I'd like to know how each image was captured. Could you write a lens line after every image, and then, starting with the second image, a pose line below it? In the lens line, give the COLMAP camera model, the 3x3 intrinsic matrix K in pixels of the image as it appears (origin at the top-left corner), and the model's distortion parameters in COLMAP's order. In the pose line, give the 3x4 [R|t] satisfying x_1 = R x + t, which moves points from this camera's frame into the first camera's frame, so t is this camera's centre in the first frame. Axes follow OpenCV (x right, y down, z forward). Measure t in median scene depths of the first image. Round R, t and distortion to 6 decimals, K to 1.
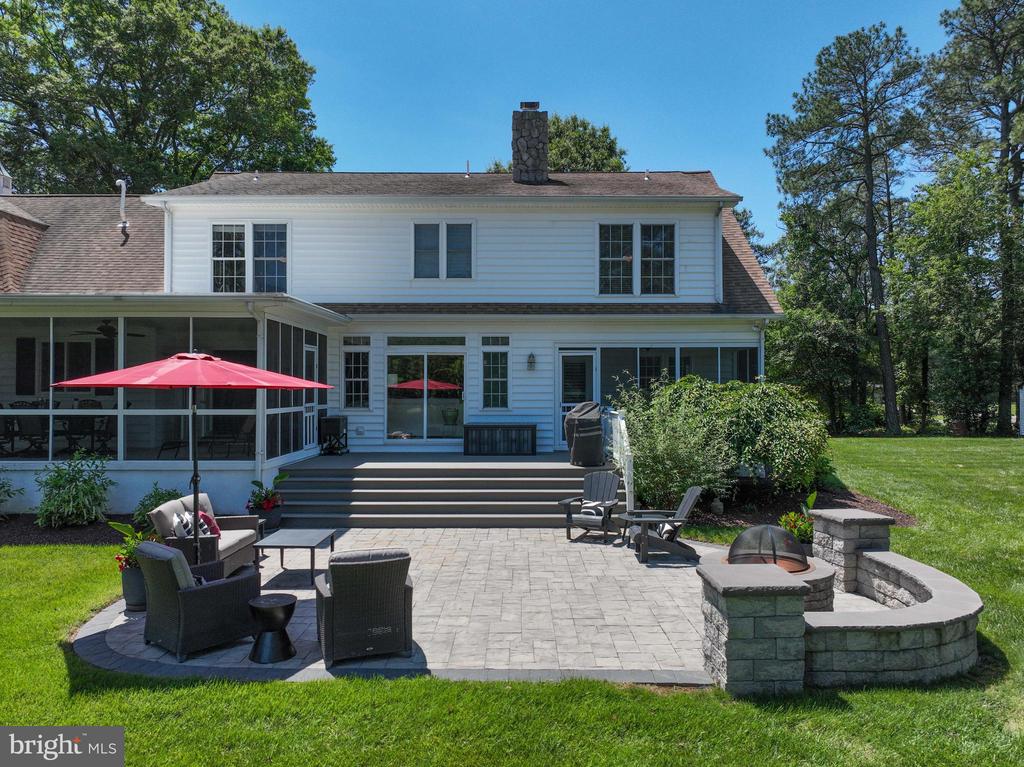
lens RADIAL K [[758.3, 0, 511.7], [0, 758.3, 381.7], [0, 0, 1]] dist [0.029775, 0.001476]
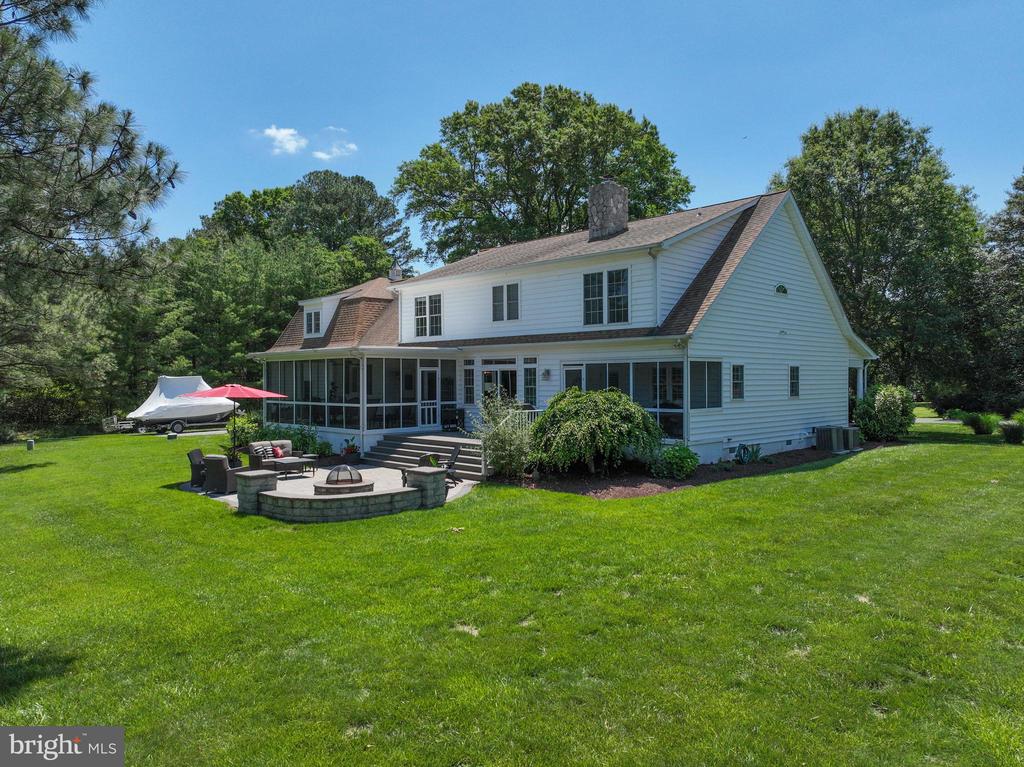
lens RADIAL K [[758.3, 0, 512.8], [0, 758.3, 385.7], [0, 0, 1]] dist [0.029775, 0.001476]
pose [[0.707065, -0.000116, -0.707149, 0.999078], [0.008812, 0.999924, 0.008647, -0.017973], [0.707094, -0.012345, 0.707012, -0.069913]]
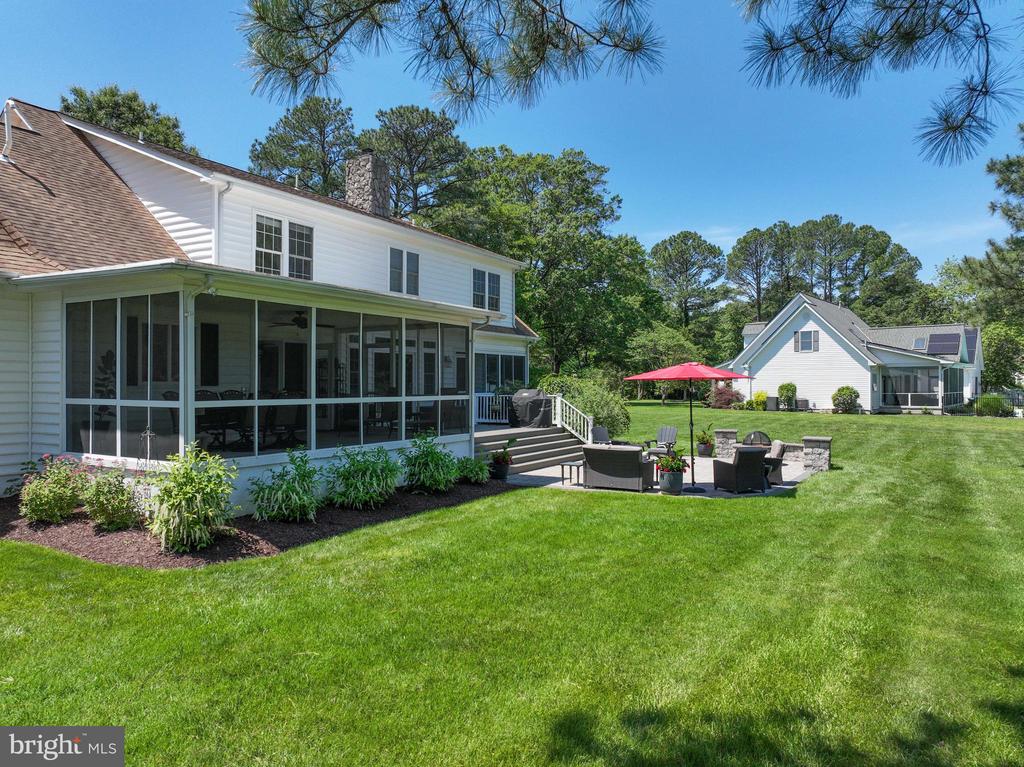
lens RADIAL K [[758.3, 0, 511.2], [0, 758.3, 385.8], [0, 0, 1]] dist [0.029775, 0.001476]
pose [[0.503673, 0.004086, 0.863885, -1.097163], [-0.021228, 0.999745, 0.007648, 0.004732], [-0.863634, -0.022191, 0.503632, 0.203008]]
